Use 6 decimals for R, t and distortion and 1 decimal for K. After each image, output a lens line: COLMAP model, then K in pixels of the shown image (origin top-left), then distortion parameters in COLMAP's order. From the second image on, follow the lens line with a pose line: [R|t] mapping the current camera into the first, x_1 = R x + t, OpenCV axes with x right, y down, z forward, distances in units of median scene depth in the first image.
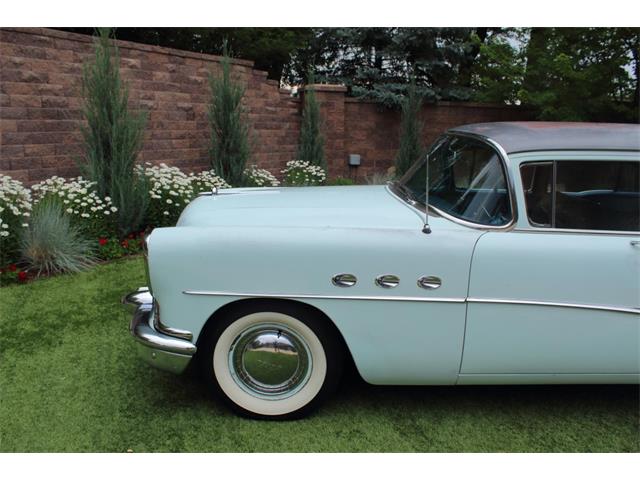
lens RADIAL K [[550.4, 0, 333.9], [0, 550.4, 244.3], [0, 0, 1]] dist [-0.156595, 0.130261]
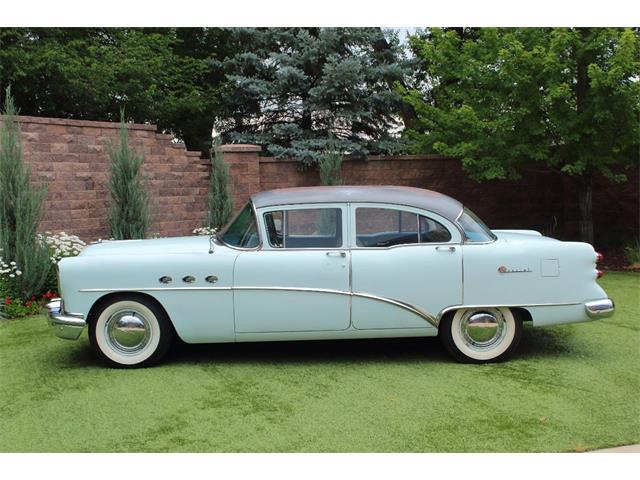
lens RADIAL K [[867.5, 0, 323.3], [0, 867.5, 241.1], [0, 0, 1]] dist [-0.022499, 0.000000]
pose [[0.999143, -0.041278, -0.003045, 0.182193], [0.040412, 0.988784, -0.143784, 0.121858], [0.008946, 0.143538, 0.989604, -0.616439]]
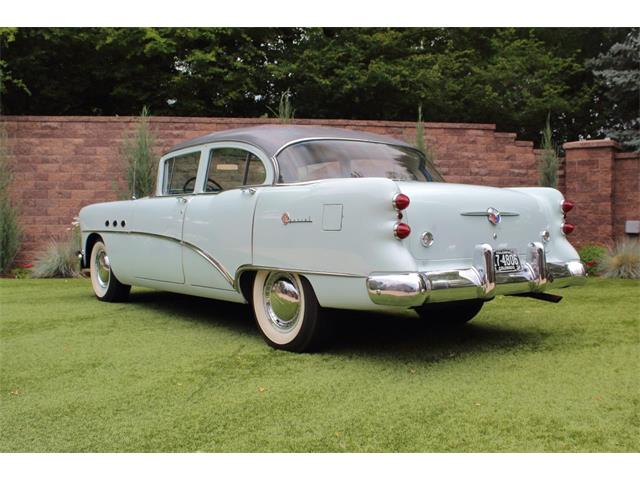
lens RADIAL K [[700.6, 0, 316.7], [0, 700.6, 238.1], [0, 0, 1]] dist [-0.051354, 0.000000]
pose [[0.634019, -0.002999, -0.773312, 0.813538], [-0.155337, 0.979117, -0.131153, 0.107425], [0.757555, 0.203277, 0.620313, 0.004714]]
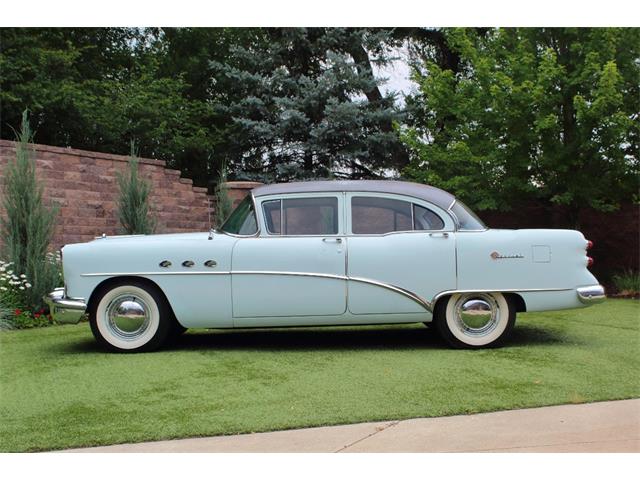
lens RADIAL K [[817.1, 0, 318.1], [0, 817.1, 239.2], [0, 0, 1]] dist [-0.032385, 0.000000]
pose [[0.999180, -0.039447, -0.009089, 0.185234], [0.036319, 0.972726, -0.229097, 0.208033], [0.017878, 0.228579, 0.973361, -0.566556]]
